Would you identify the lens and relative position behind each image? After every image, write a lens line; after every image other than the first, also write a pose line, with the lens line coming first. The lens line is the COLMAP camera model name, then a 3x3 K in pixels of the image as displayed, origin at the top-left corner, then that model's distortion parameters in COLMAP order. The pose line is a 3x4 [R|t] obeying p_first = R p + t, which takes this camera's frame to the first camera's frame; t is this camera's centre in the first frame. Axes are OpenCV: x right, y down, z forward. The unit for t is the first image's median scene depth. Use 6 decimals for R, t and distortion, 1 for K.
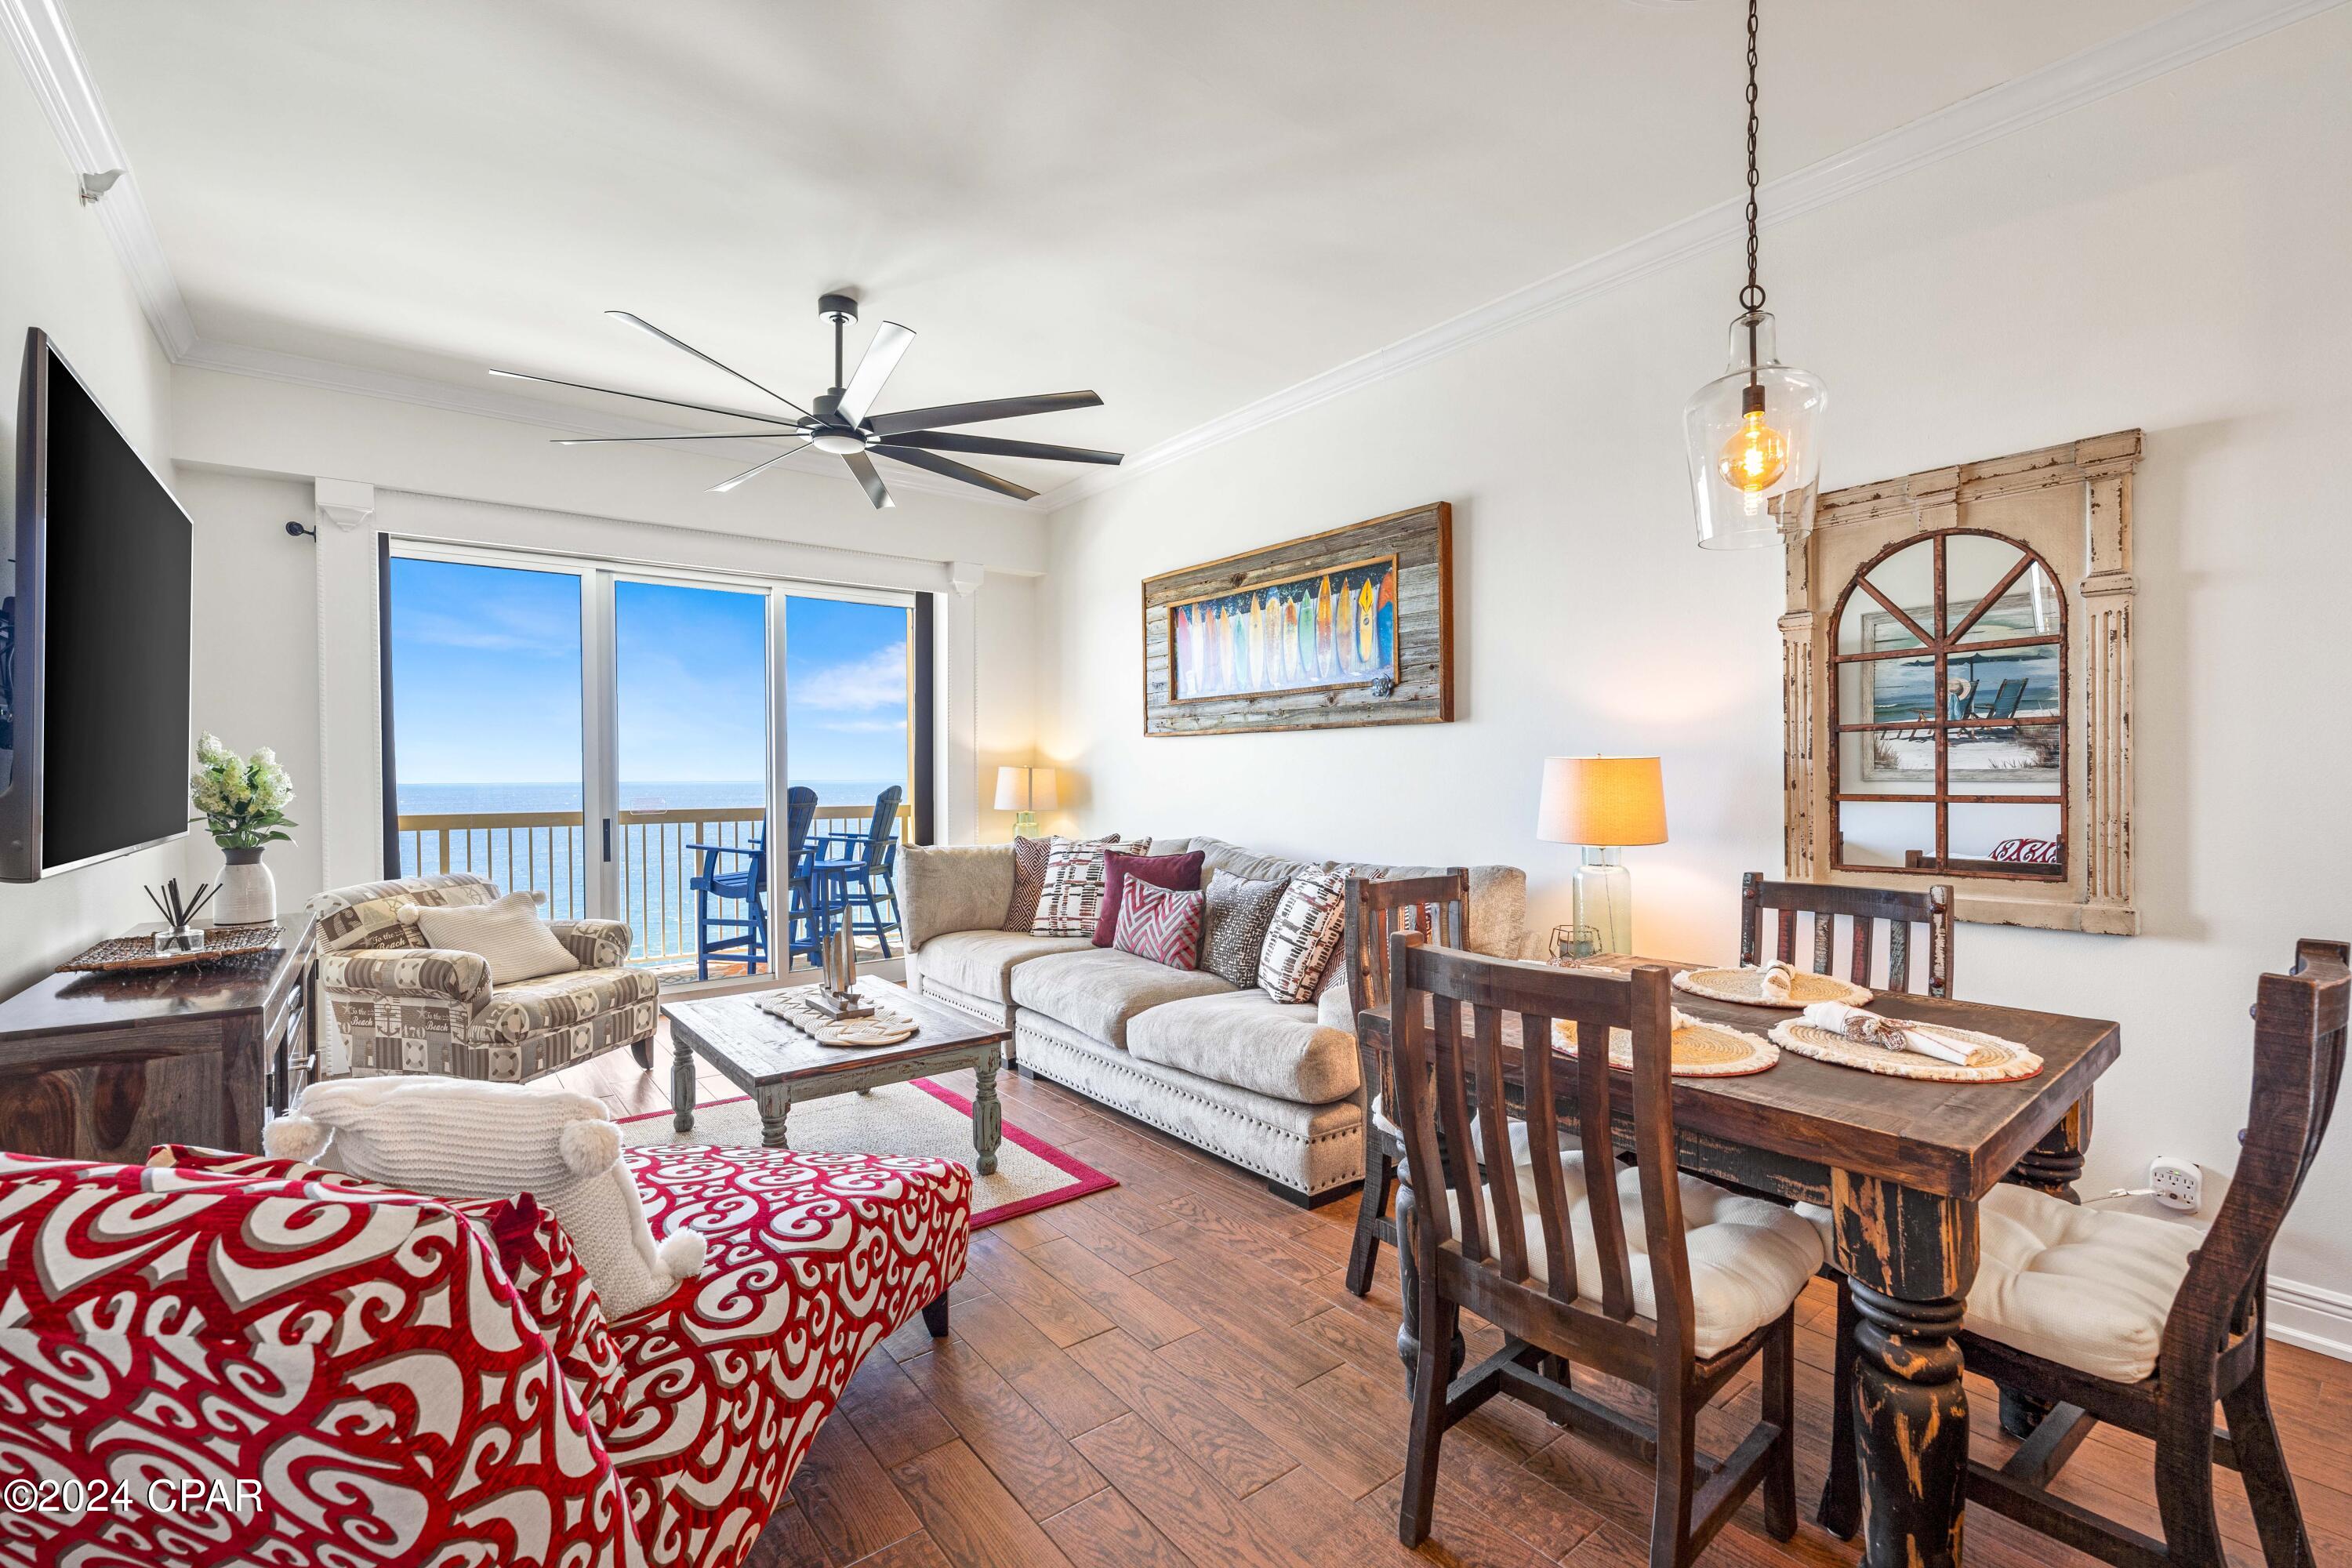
lens RADIAL K [[1033.1, 0, 1174.2], [0, 1033.1, 782.7], [0, 0, 1]] dist [-0.001043, -0.000282]
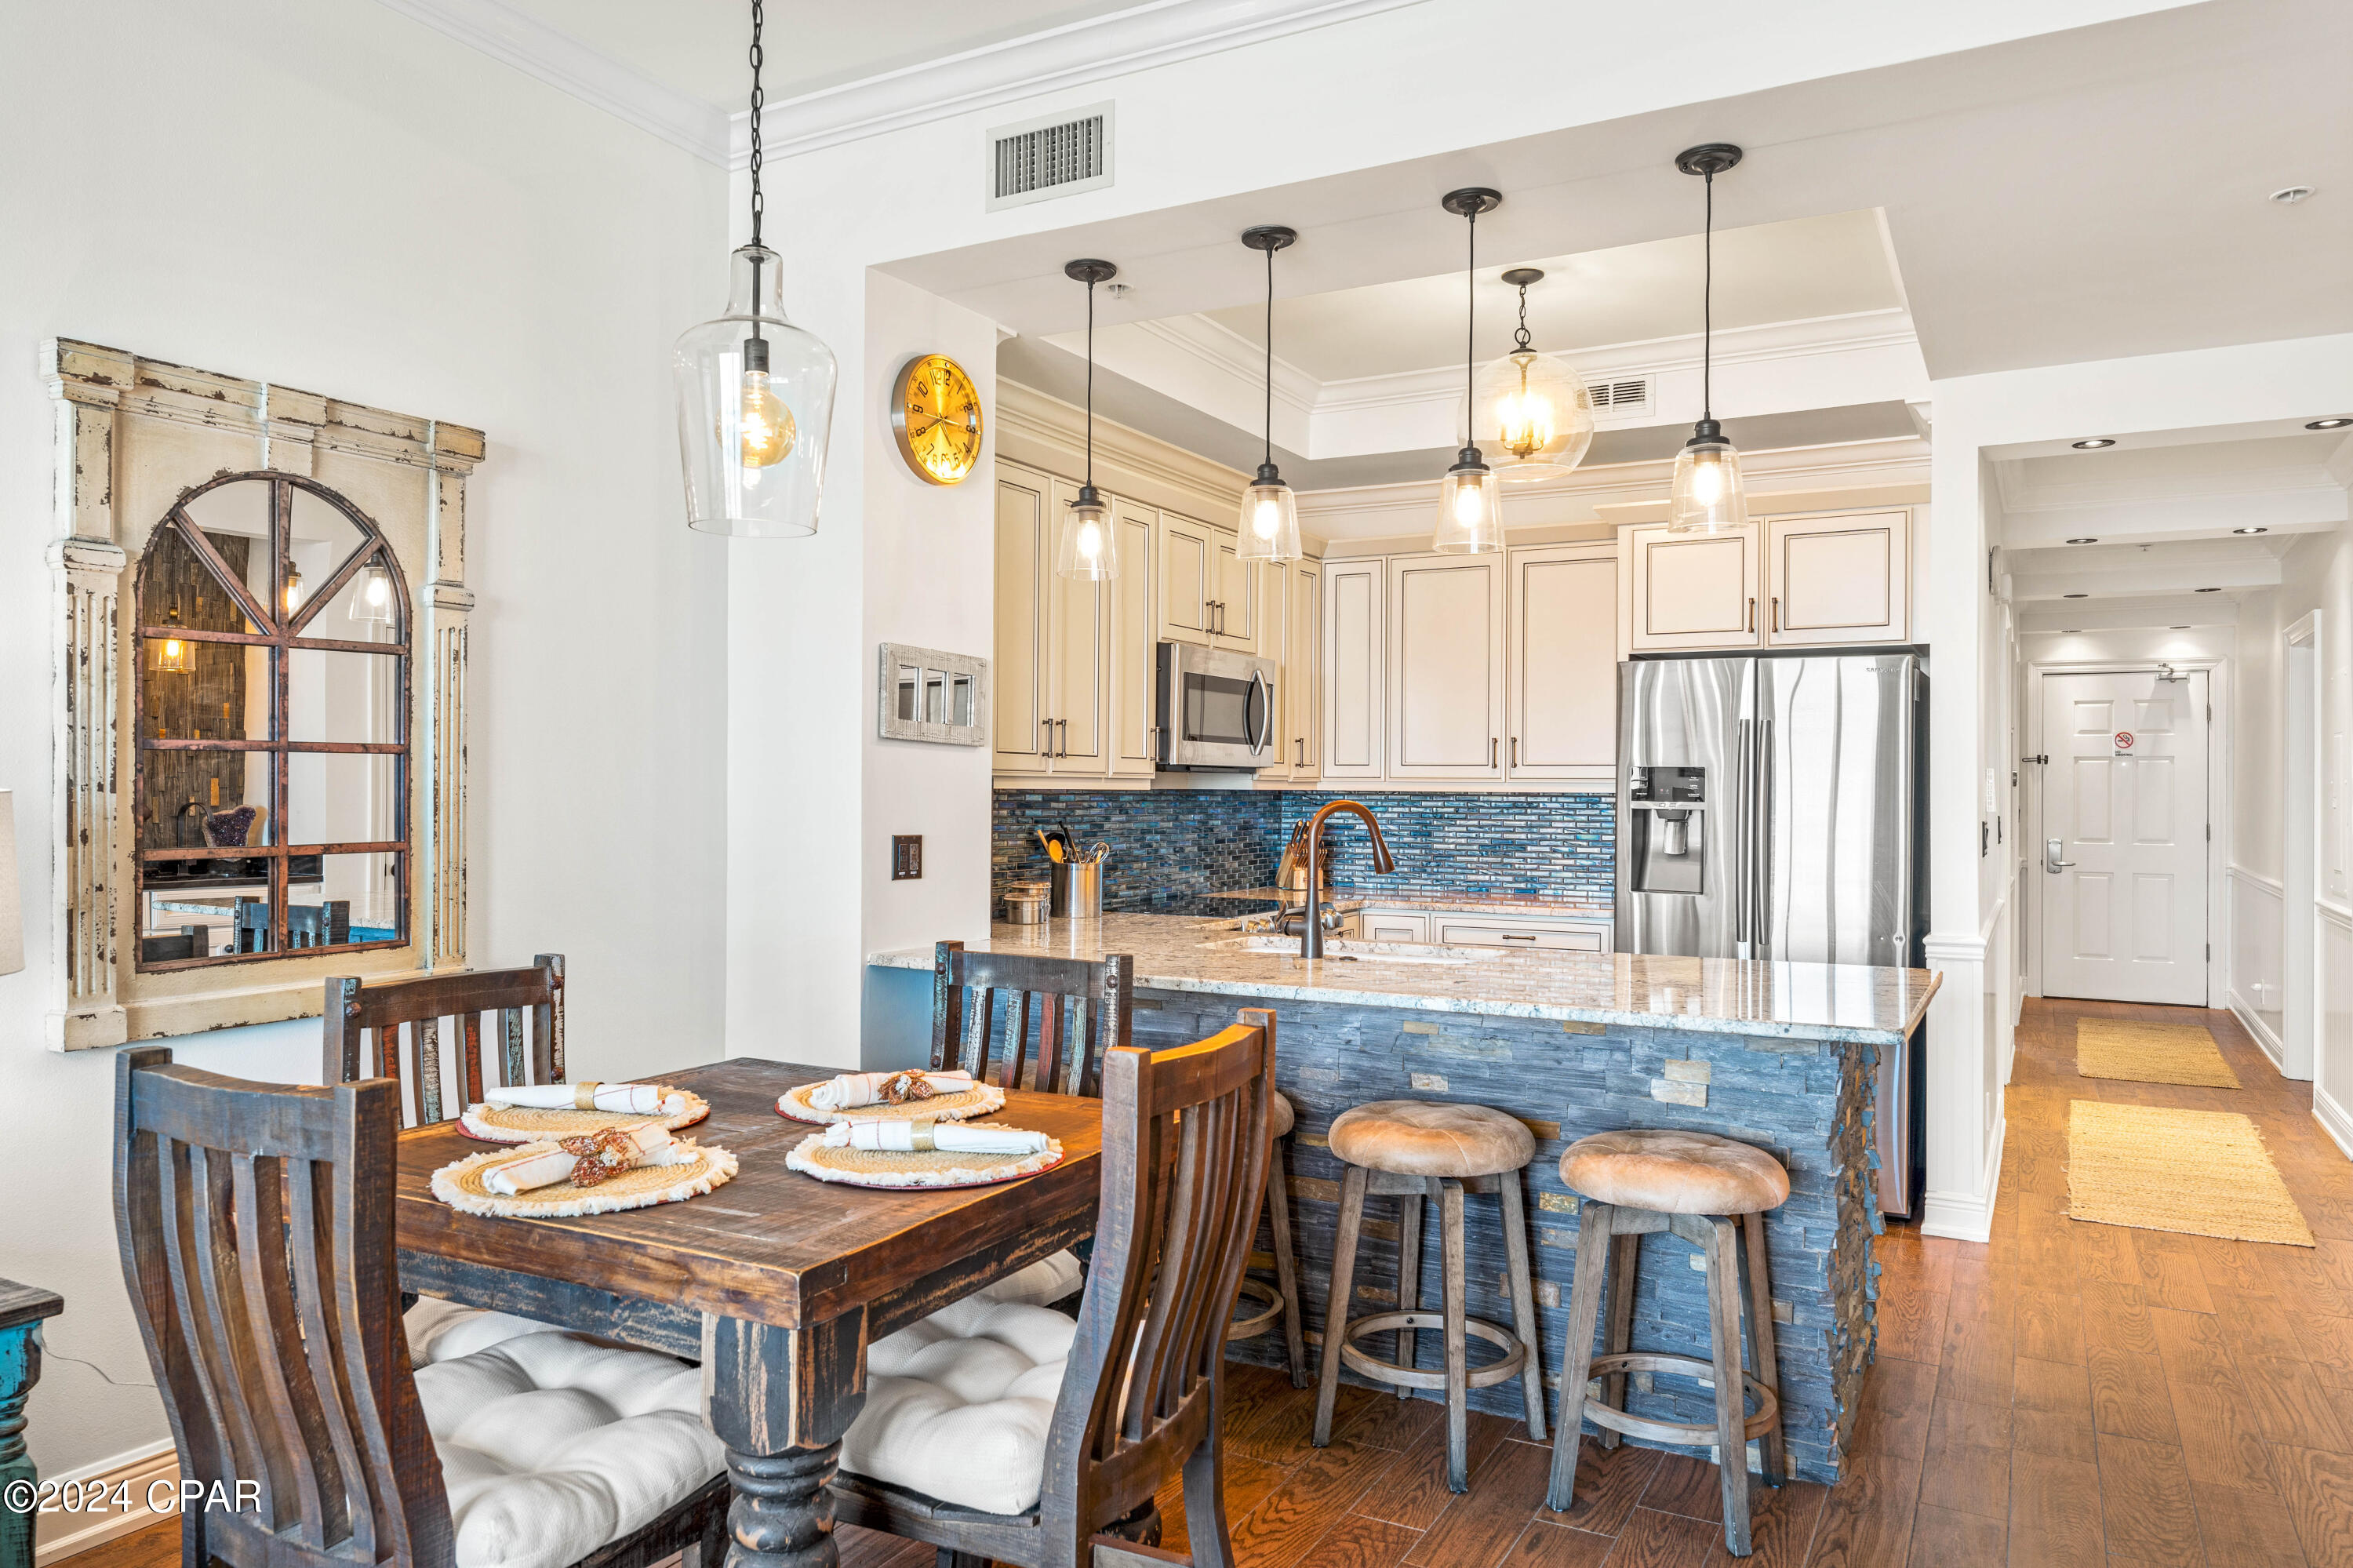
lens RADIAL K [[1592.8, 0, 1176.5], [0, 1592.8, 784.0], [0, 0, 1]] dist [0.002489, 0.004390]
pose [[-0.398971, 0.005431, 0.916947, -0.406581], [0.004457, 0.999982, -0.003983, -0.018544], [-0.916953, 0.002497, -0.398988, 0.695059]]
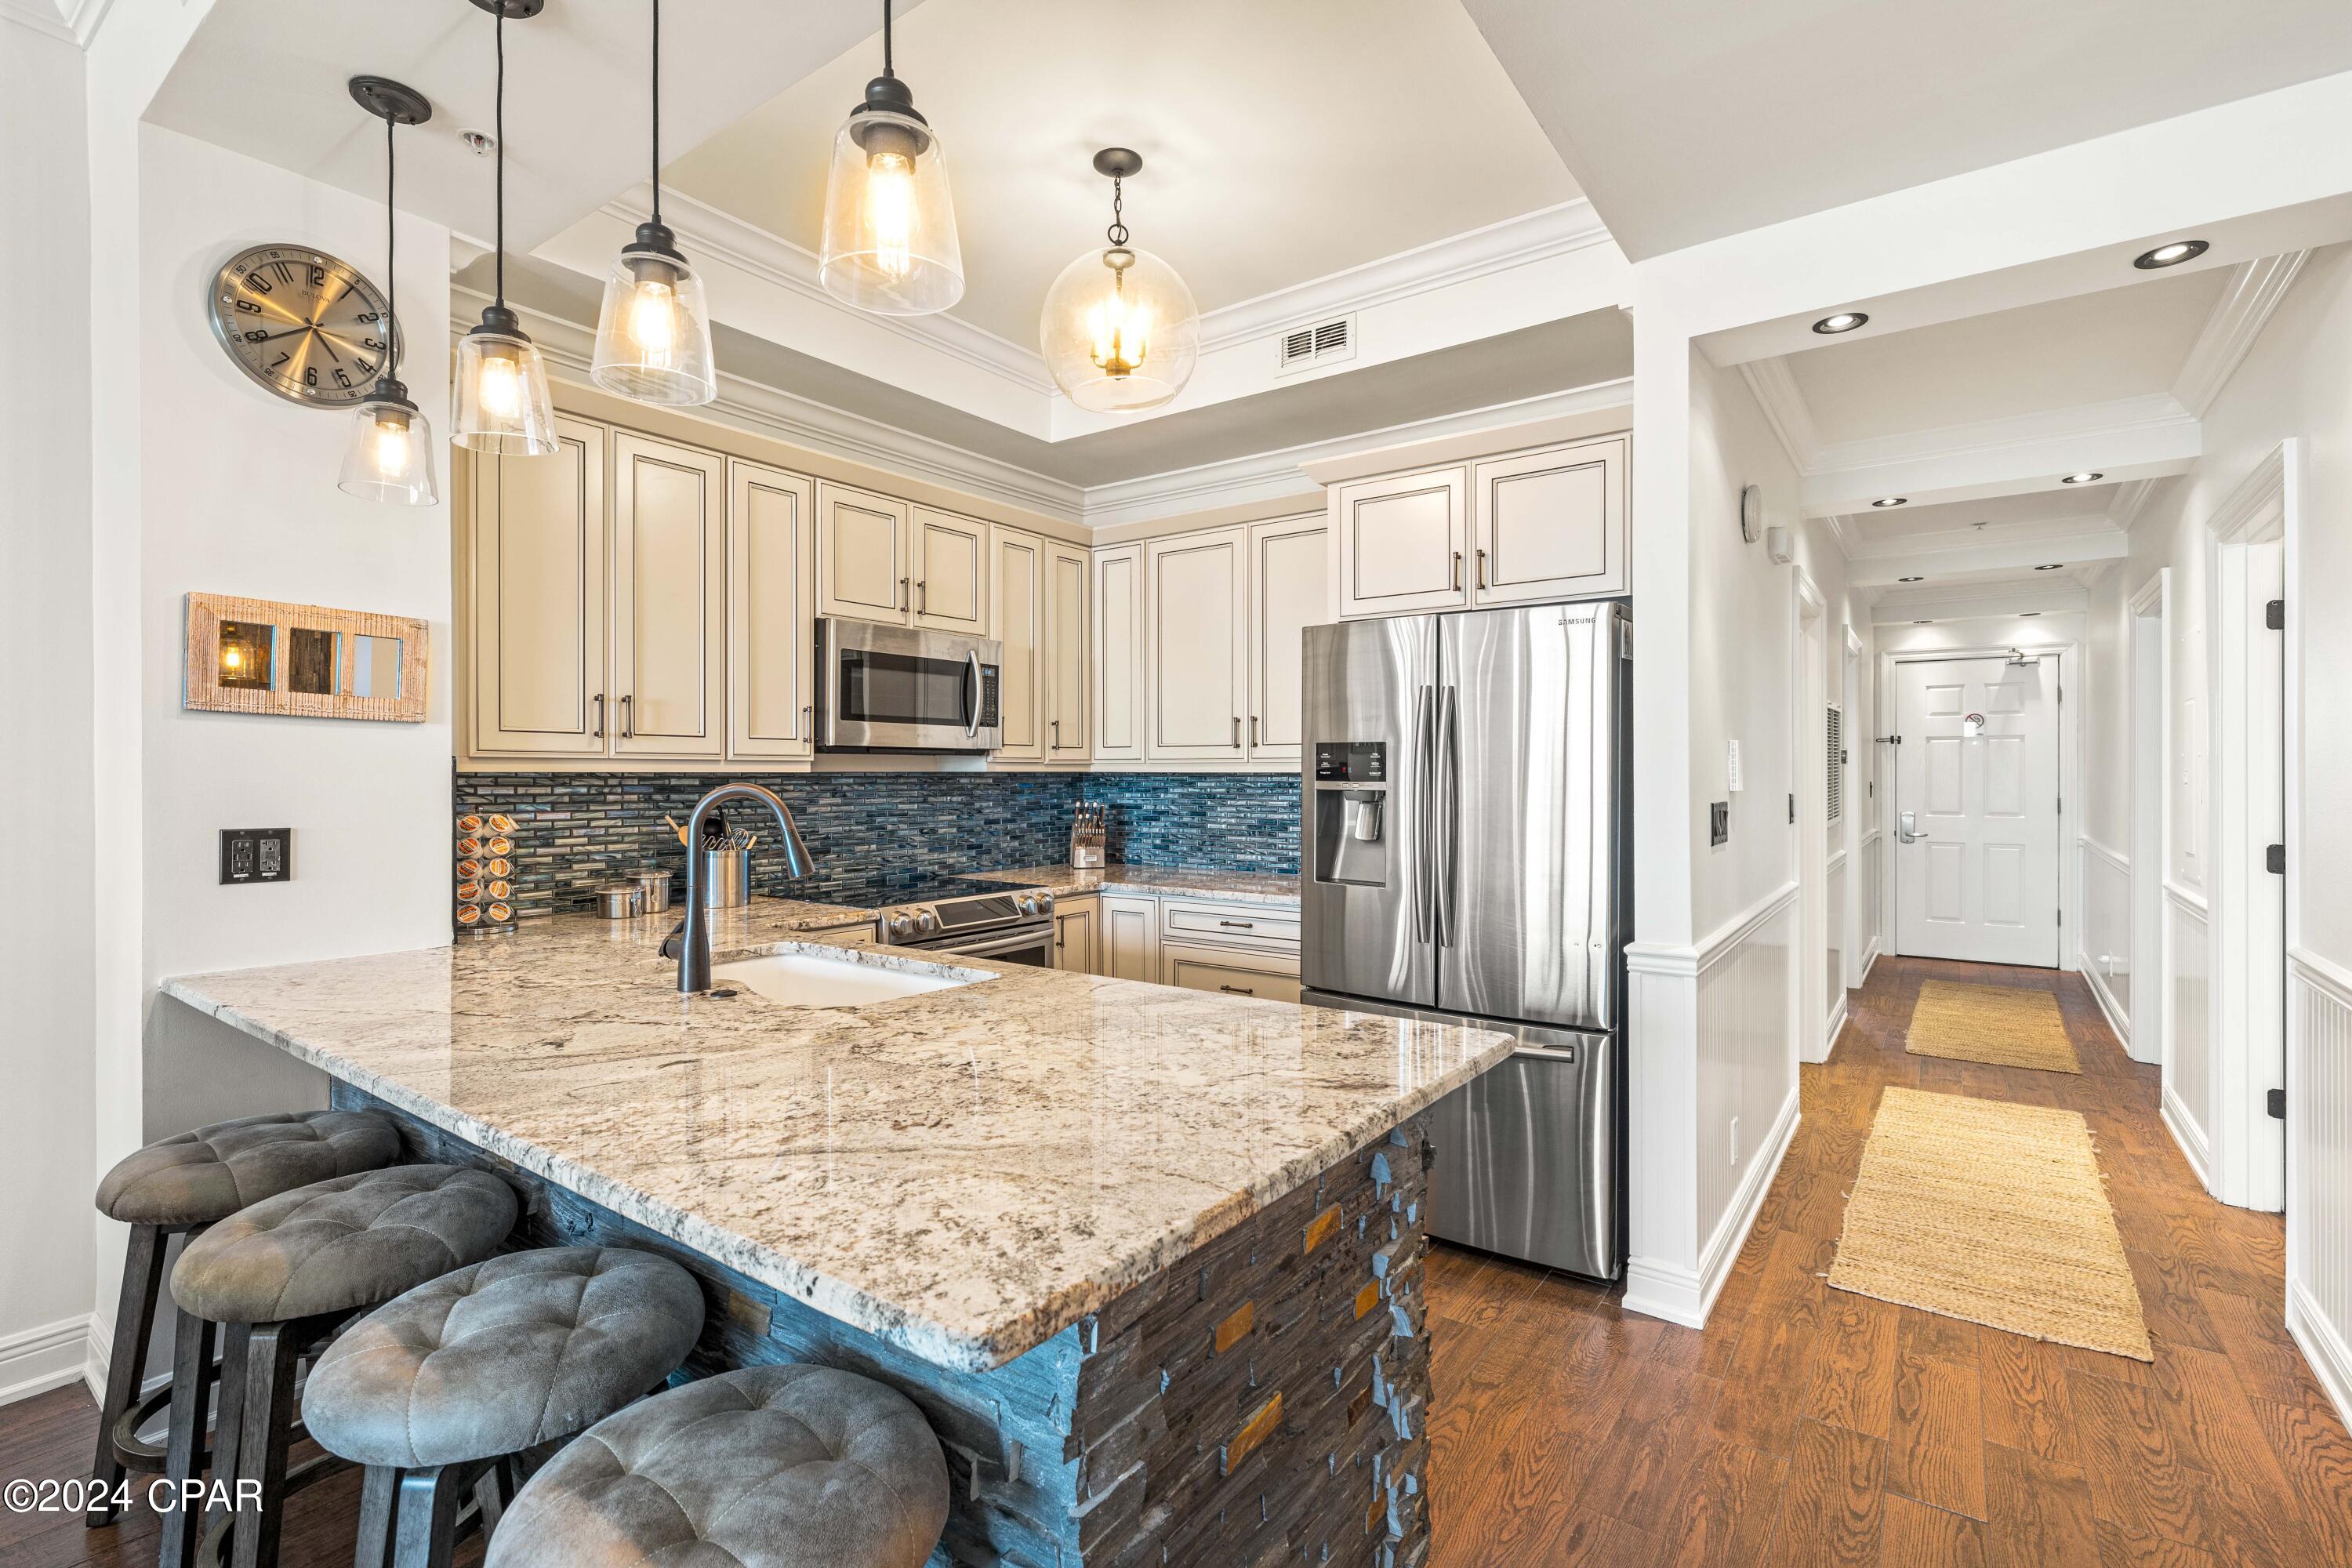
lens RADIAL K [[1078.2, 0, 1176.1], [0, 1078.2, 777.0], [0, 0, 1]] dist [0.002156, -0.000155]
pose [[-0.277902, 0.002041, 0.960607, -0.041128], [0.011544, 0.999933, 0.001215, -0.012225], [-0.960540, 0.011427, -0.277907, 0.061965]]
